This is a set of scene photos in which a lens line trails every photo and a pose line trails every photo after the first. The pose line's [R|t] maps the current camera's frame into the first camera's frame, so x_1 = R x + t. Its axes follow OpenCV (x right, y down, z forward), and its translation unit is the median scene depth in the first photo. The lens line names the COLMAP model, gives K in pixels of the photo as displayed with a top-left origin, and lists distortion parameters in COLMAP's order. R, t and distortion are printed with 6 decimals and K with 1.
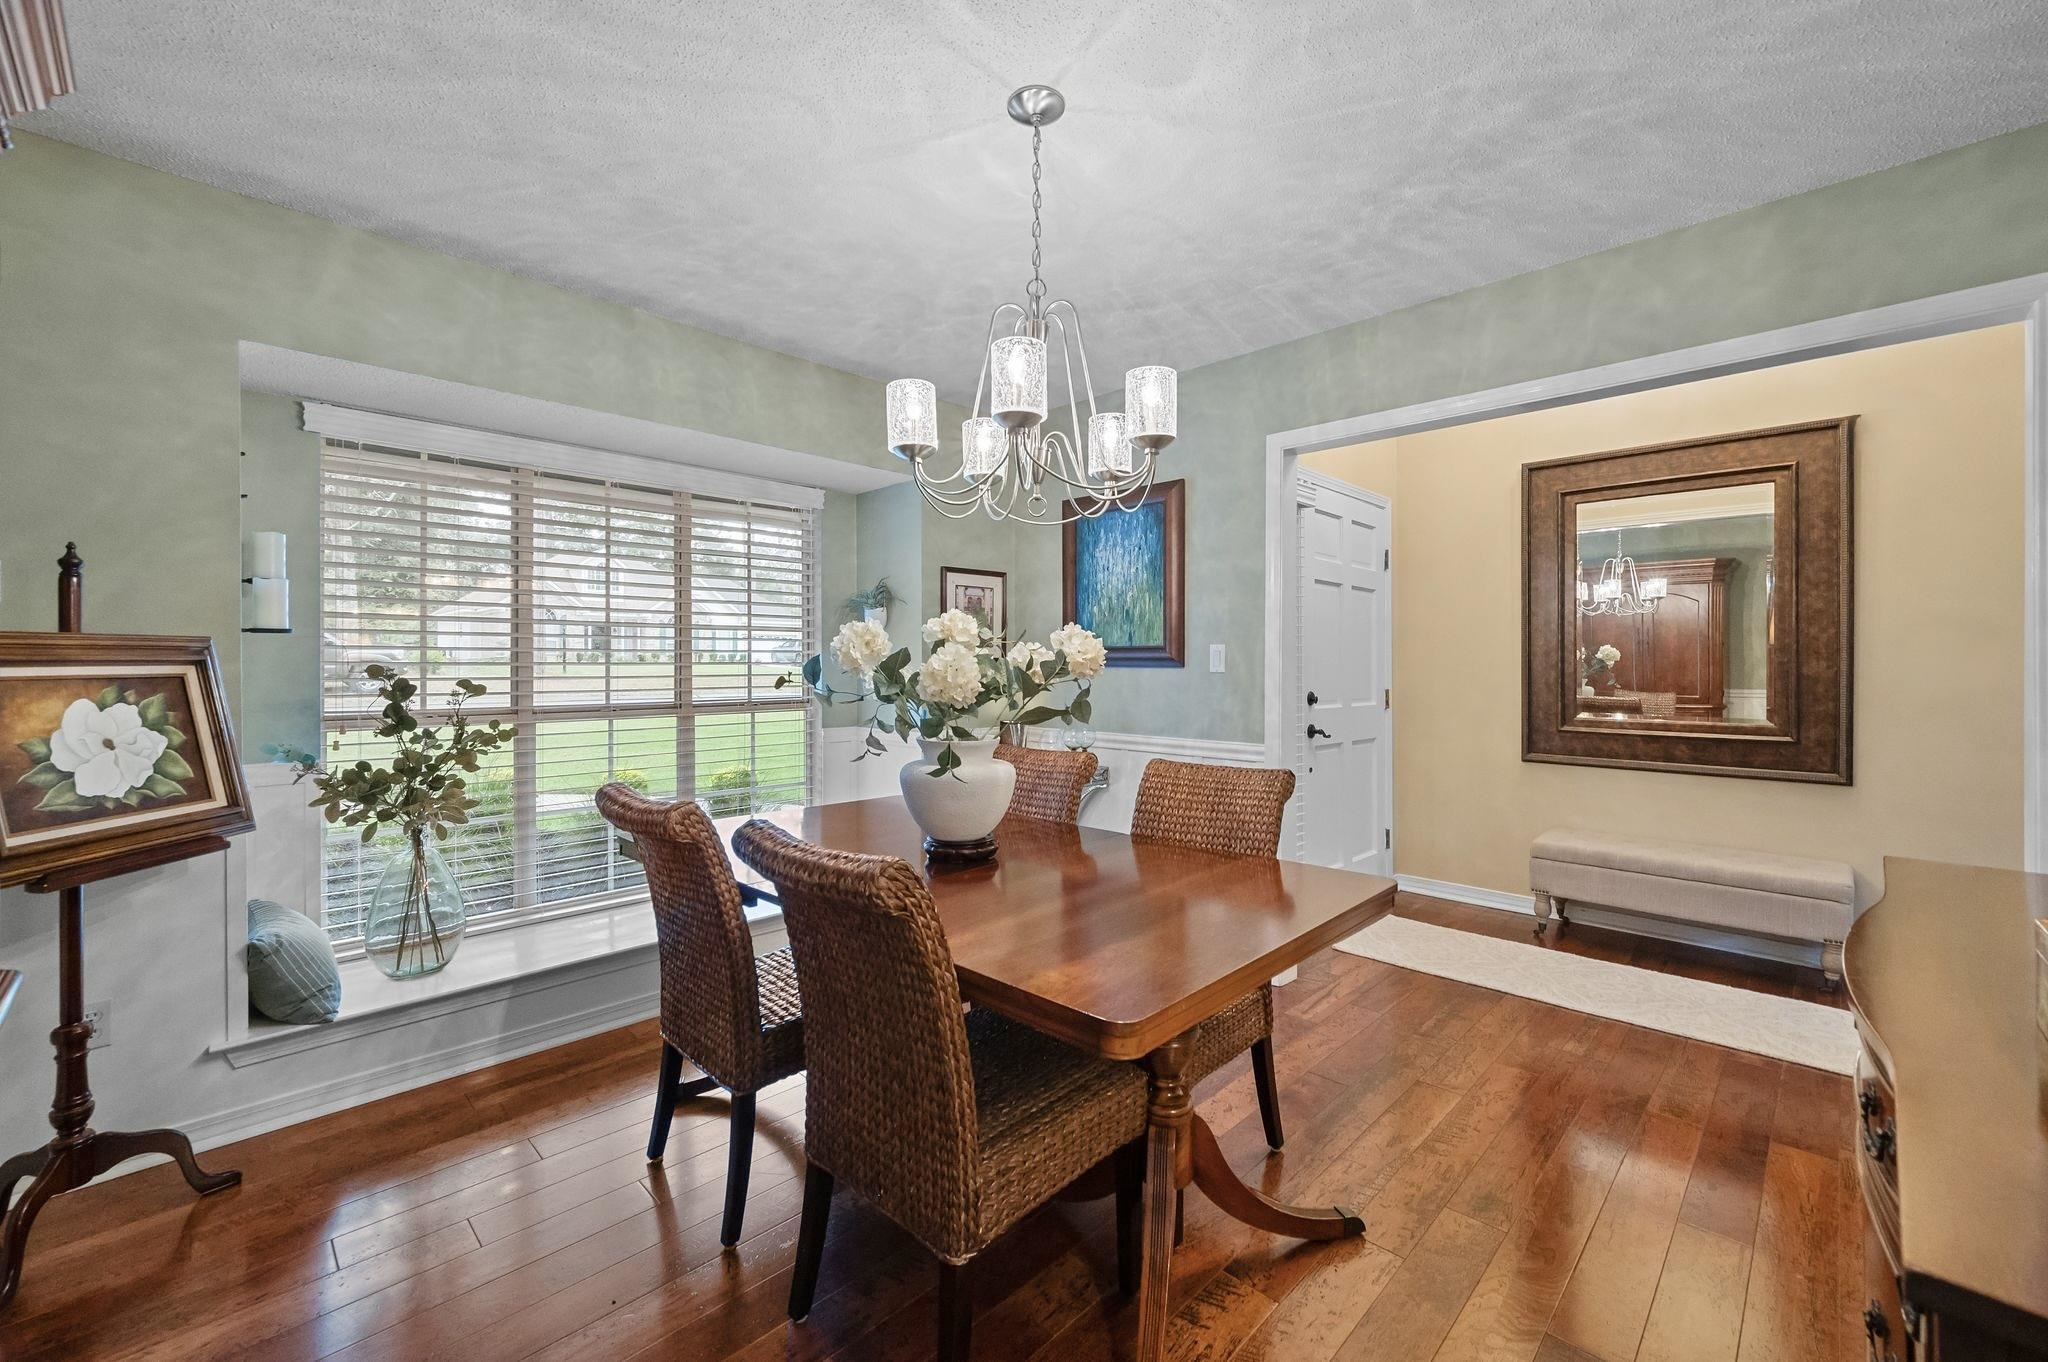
lens RADIAL K [[902.7, 0, 1024.0], [0, 902.7, 681.0], [0, 0, 1]] dist [0.000623, 0.000178]
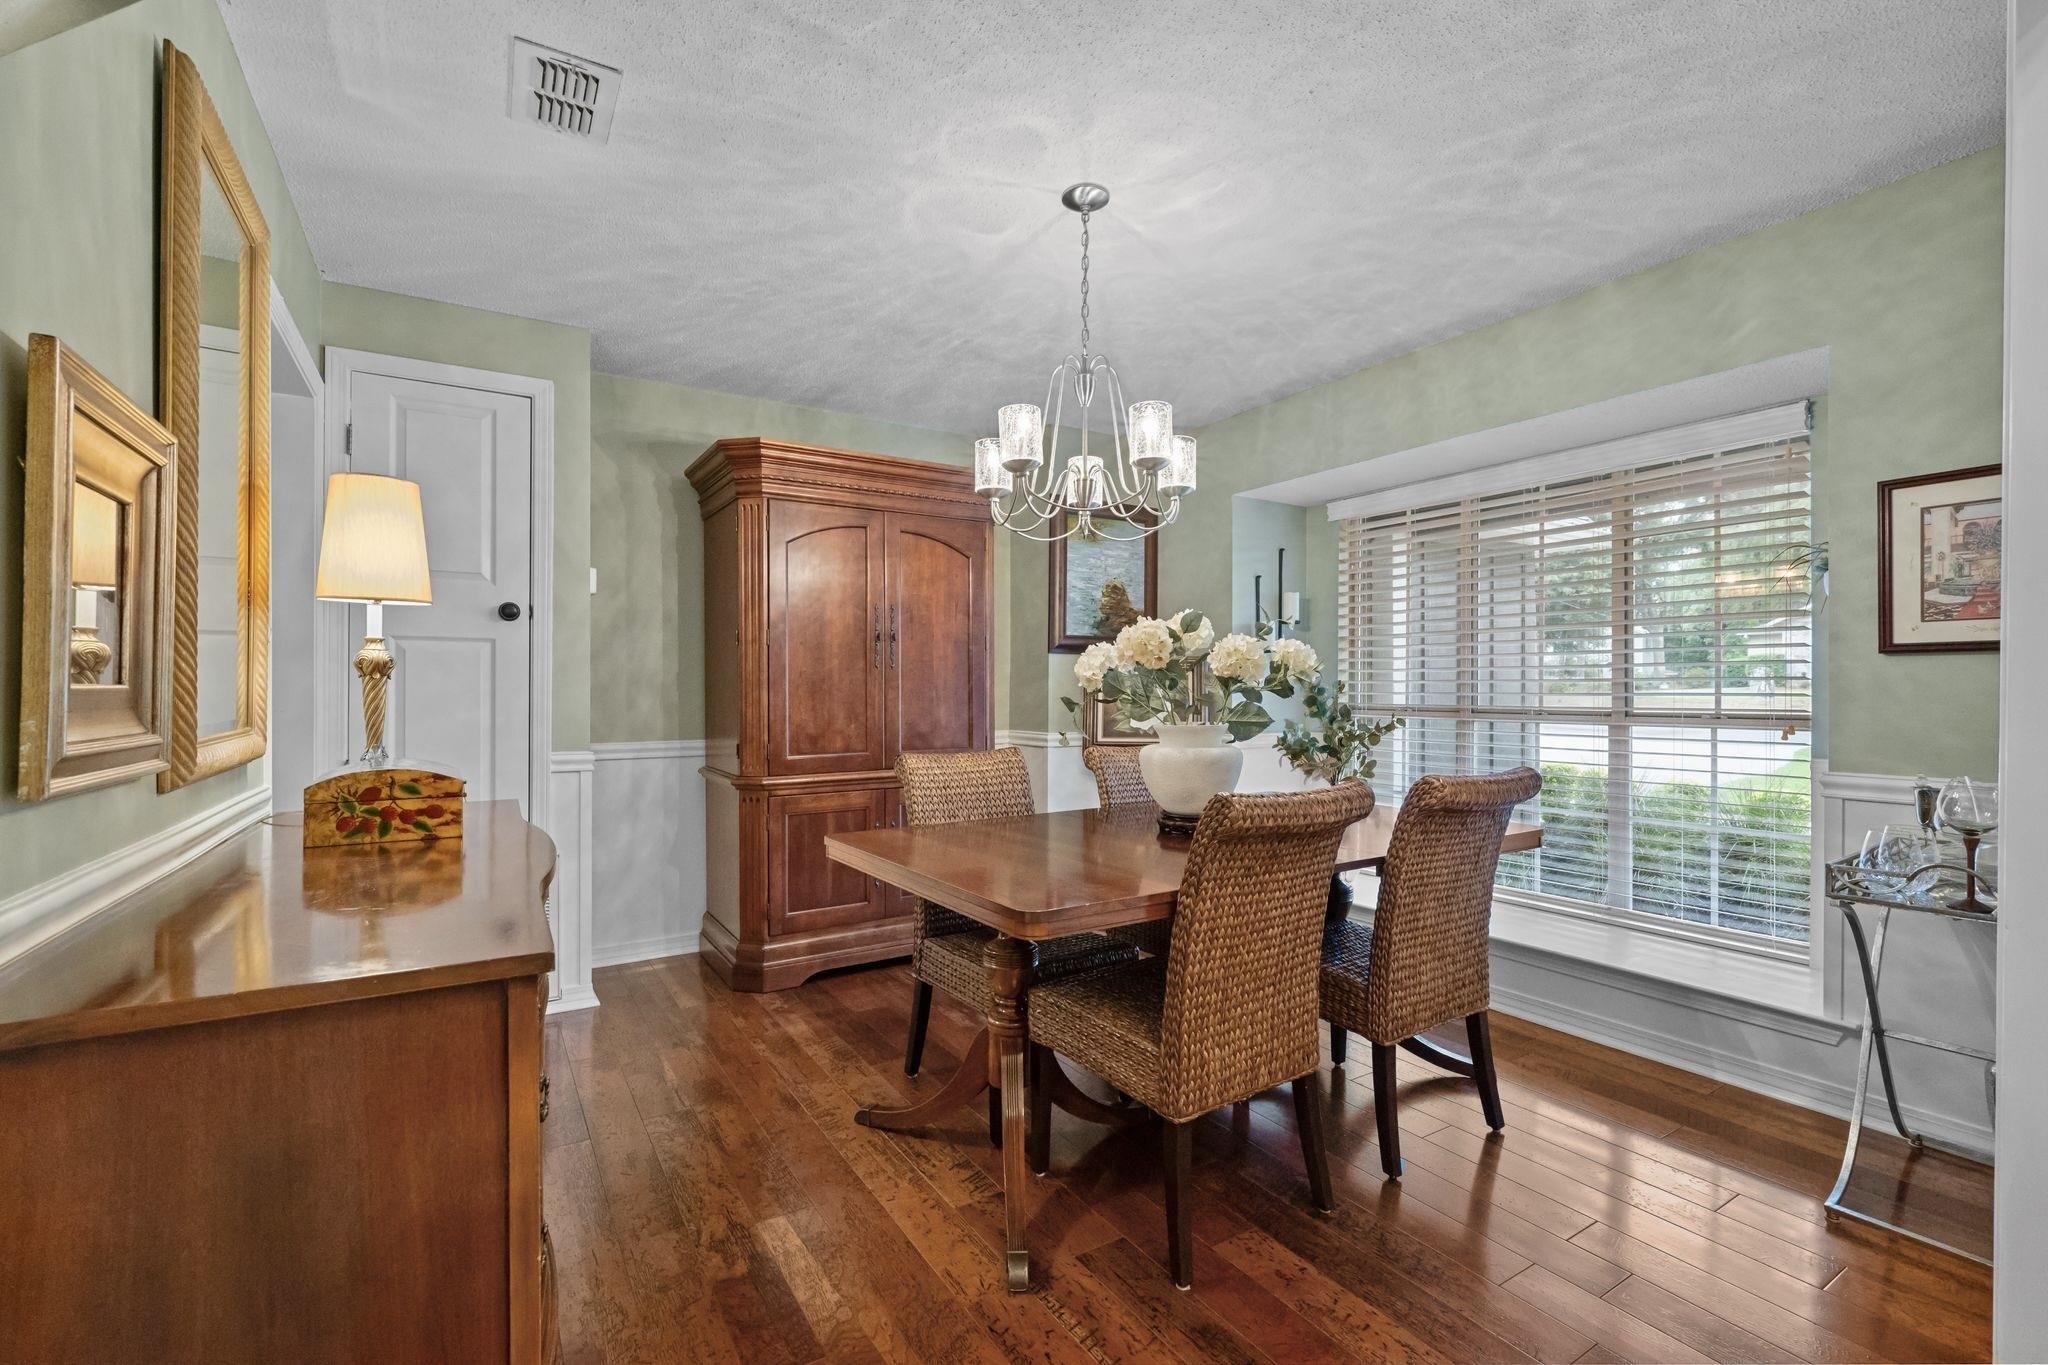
lens RADIAL K [[902.7, 0, 1024.0], [0, 902.7, 682.5], [0, 0, 1]] dist [0.000623, 0.000178]
pose [[-0.252618, 0.003442, -0.967560, 0.717438], [0.008385, 0.999964, 0.001368, -0.009834], [0.967530, -0.007768, -0.252637, 0.763216]]
